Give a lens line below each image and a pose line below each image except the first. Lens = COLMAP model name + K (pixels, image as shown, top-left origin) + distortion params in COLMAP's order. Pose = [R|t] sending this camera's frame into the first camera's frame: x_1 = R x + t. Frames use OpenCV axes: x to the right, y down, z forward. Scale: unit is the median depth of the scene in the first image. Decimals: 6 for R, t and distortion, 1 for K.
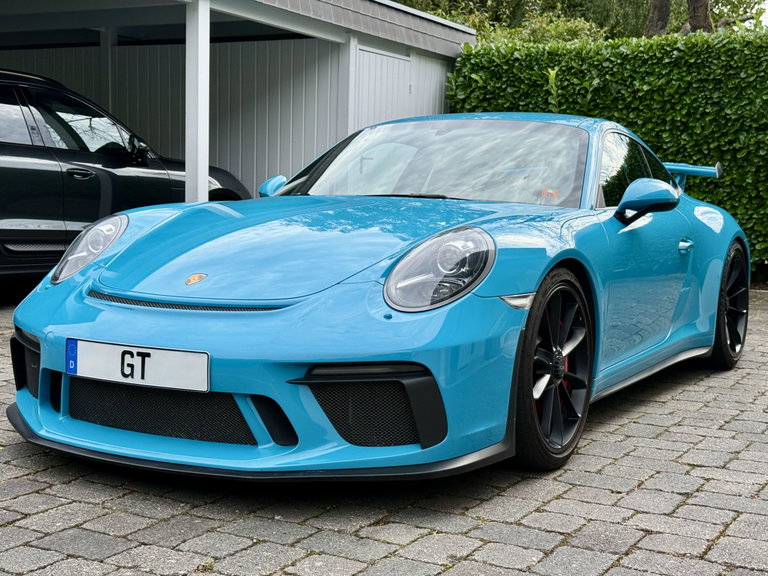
lens RADIAL K [[1067.5, 0, 384.0], [0, 1067.5, 288.0], [0, 0, 1]] dist [0.237266, -0.625912]
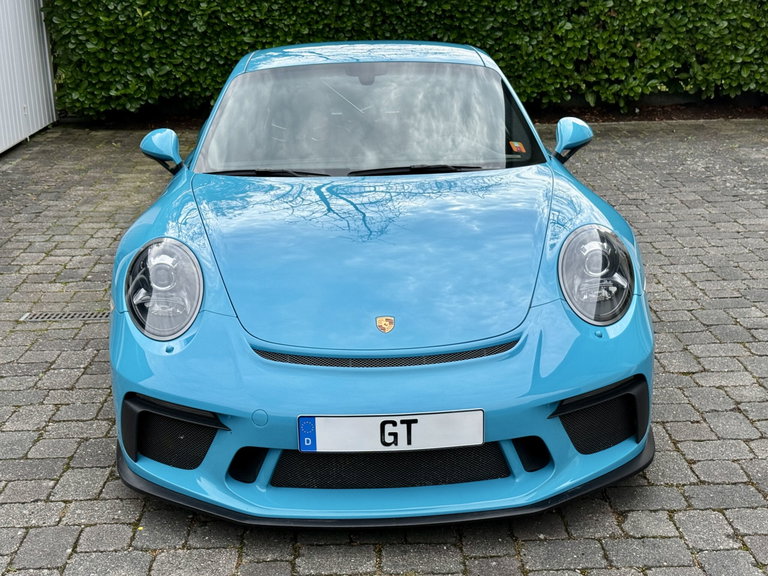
lens RADIAL K [[1067.5, 0, 384.0], [0, 1067.5, 288.0], [0, 0, 1]] dist [0.237266, -0.625912]
pose [[0.851721, -0.188969, 0.488734, -0.698365], [0.084788, 0.970119, 0.227334, -0.283329], [-0.517089, -0.152187, 0.842293, 0.194659]]
